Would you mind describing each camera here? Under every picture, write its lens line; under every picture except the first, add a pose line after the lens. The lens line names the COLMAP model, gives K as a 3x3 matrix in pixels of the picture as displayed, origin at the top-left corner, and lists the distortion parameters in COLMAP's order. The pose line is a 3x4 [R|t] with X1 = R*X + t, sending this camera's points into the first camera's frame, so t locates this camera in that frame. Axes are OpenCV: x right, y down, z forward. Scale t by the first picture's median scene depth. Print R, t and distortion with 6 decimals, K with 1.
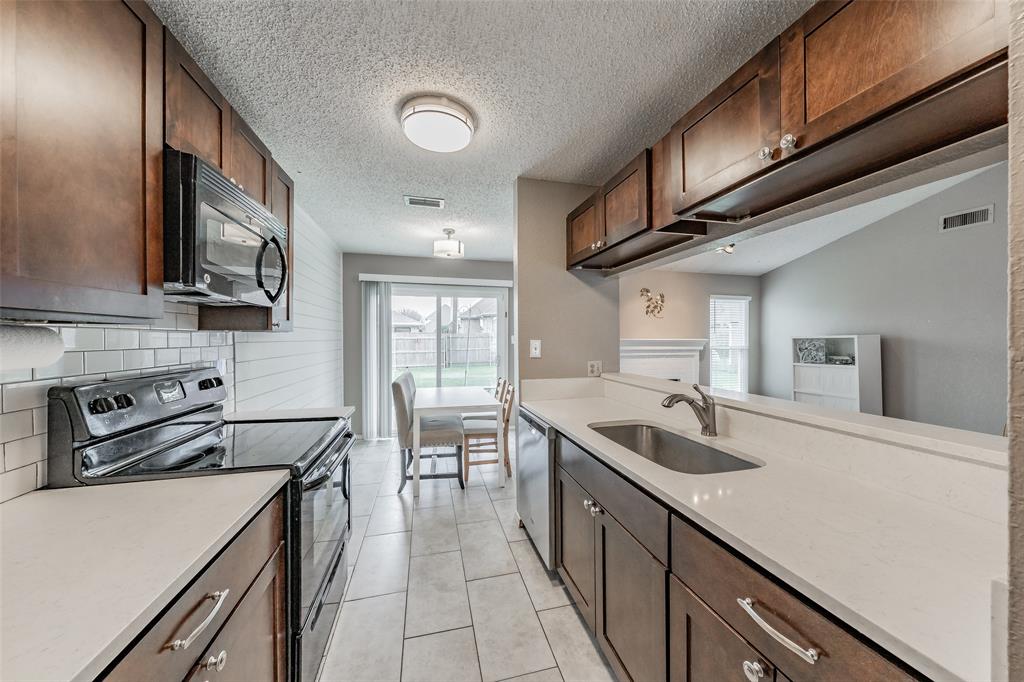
lens RADIAL K [[356.5, 0, 517.0], [0, 356.5, 337.5], [0, 0, 1]] dist [-0.000064, -0.000089]
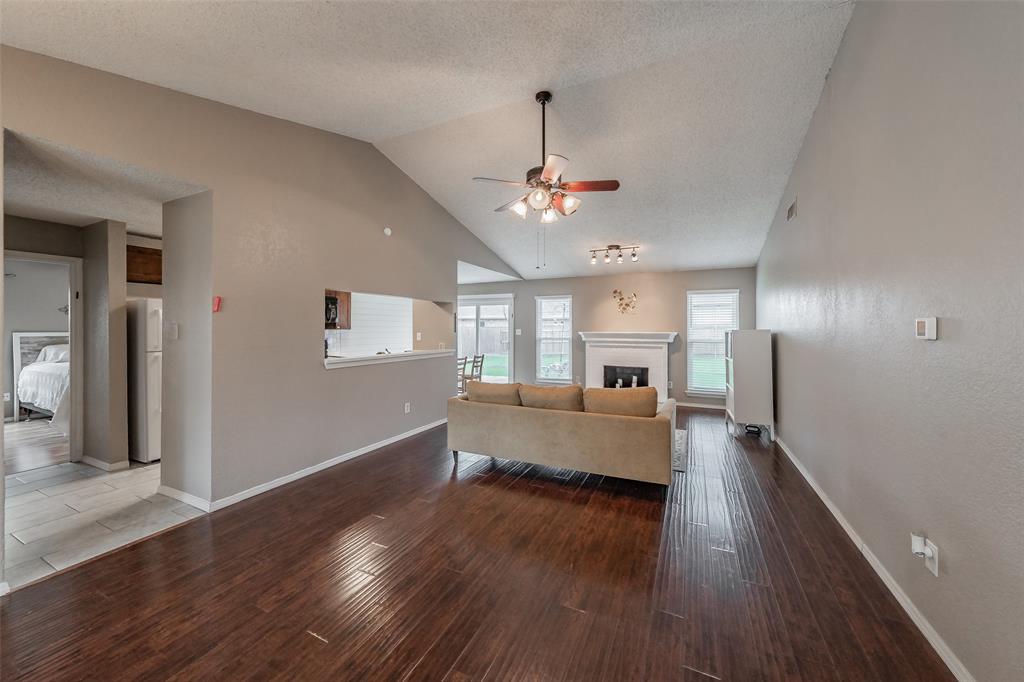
lens RADIAL K [[369.4, 0, 513.4], [0, 369.4, 328.6], [0, 0, 1]] dist [-0.000306, -0.000010]
pose [[0.766968, -0.000729, -0.641684, 1.020791], [0.001134, 0.999999, 0.000220, -0.009382], [0.641684, -0.000896, 0.766969, -0.206346]]
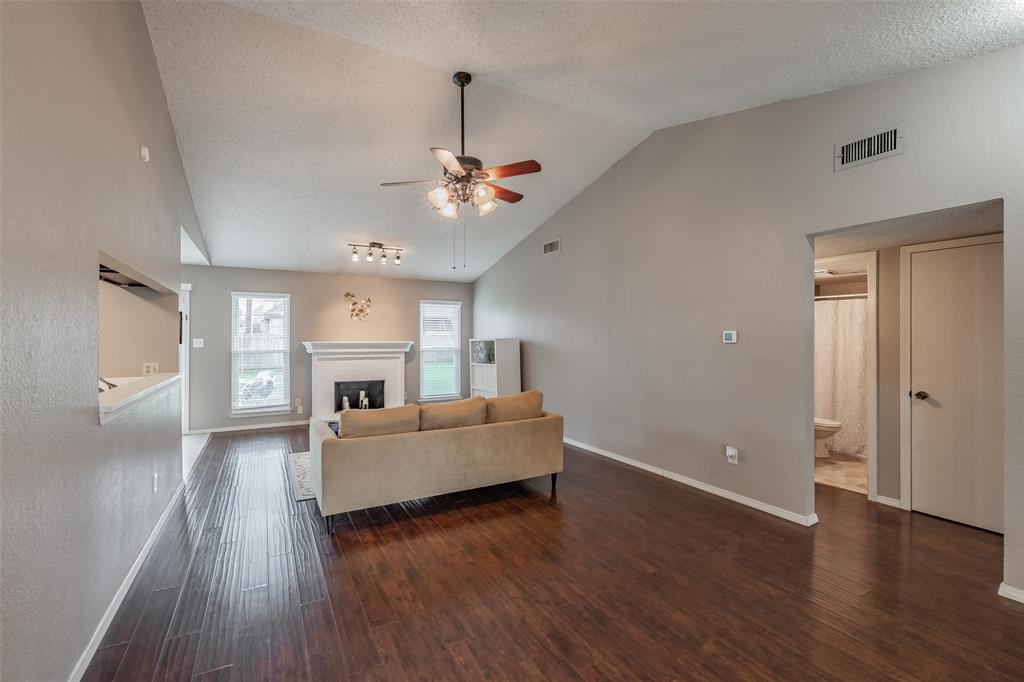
lens RADIAL K [[430.9, 0, 475.8], [0, 430.9, 336.7], [0, 0, 1]] dist [0.000770, -0.000032]
pose [[0.976819, -0.001687, 0.214062, 0.516105], [0.001923, 0.999998, -0.000896, -0.009420], [-0.214060, 0.001287, 0.976820, -0.341205]]
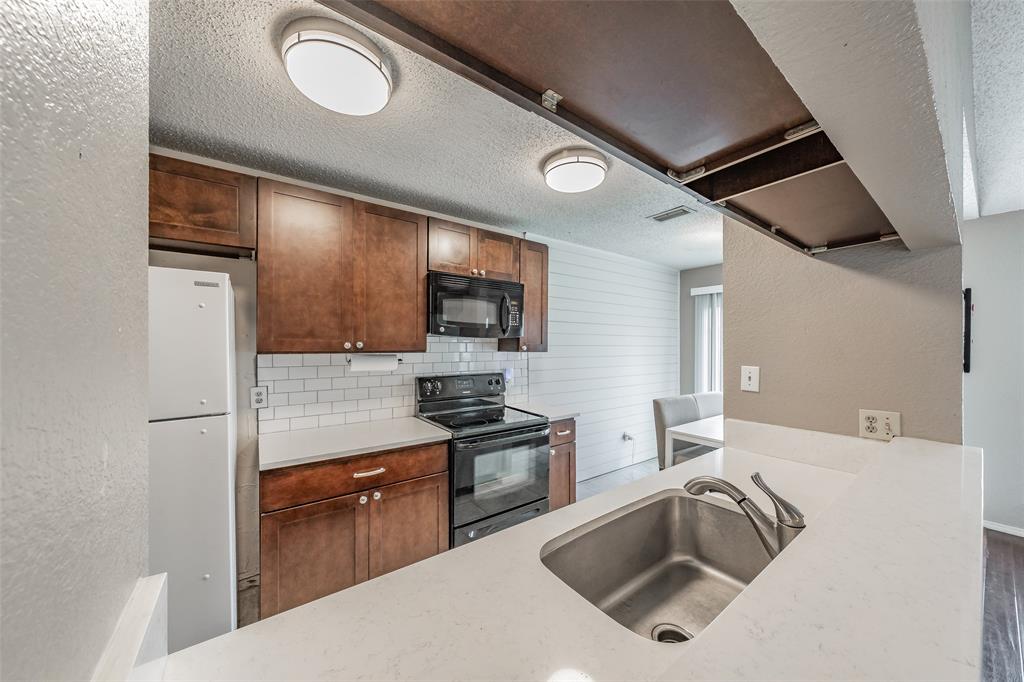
lens RADIAL K [[353.1, 0, 515.8], [0, 353.1, 344.2], [0, 0, 1]] dist [0.000036, -0.000013]
pose [[0.381803, -0.003970, -0.924235, 0.268082], [-0.001789, 0.999986, -0.005034, -0.016696], [0.924242, 0.003576, 0.381790, 0.150575]]
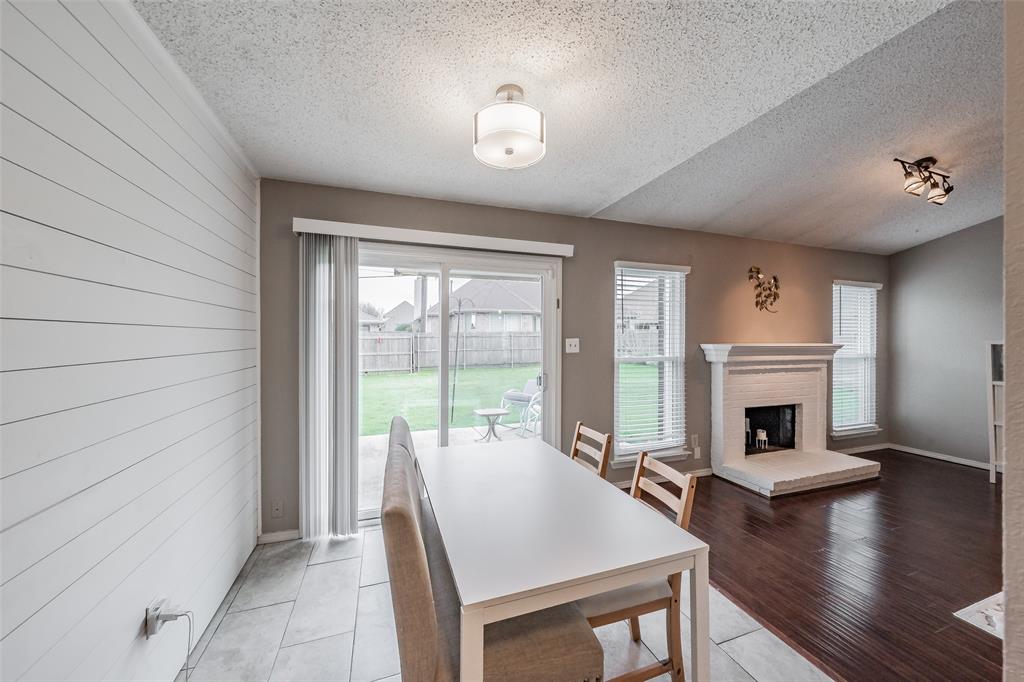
lens RADIAL K [[373.0, 0, 519.3], [0, 373.0, 334.0], [0, 0, 1]] dist [0.001413, 0.000038]
pose [[0.995318, 0.002640, 0.096621, -0.161071], [-0.001944, 0.999971, -0.007296, -0.009740], [-0.096637, 0.007074, 0.995295, 0.408070]]
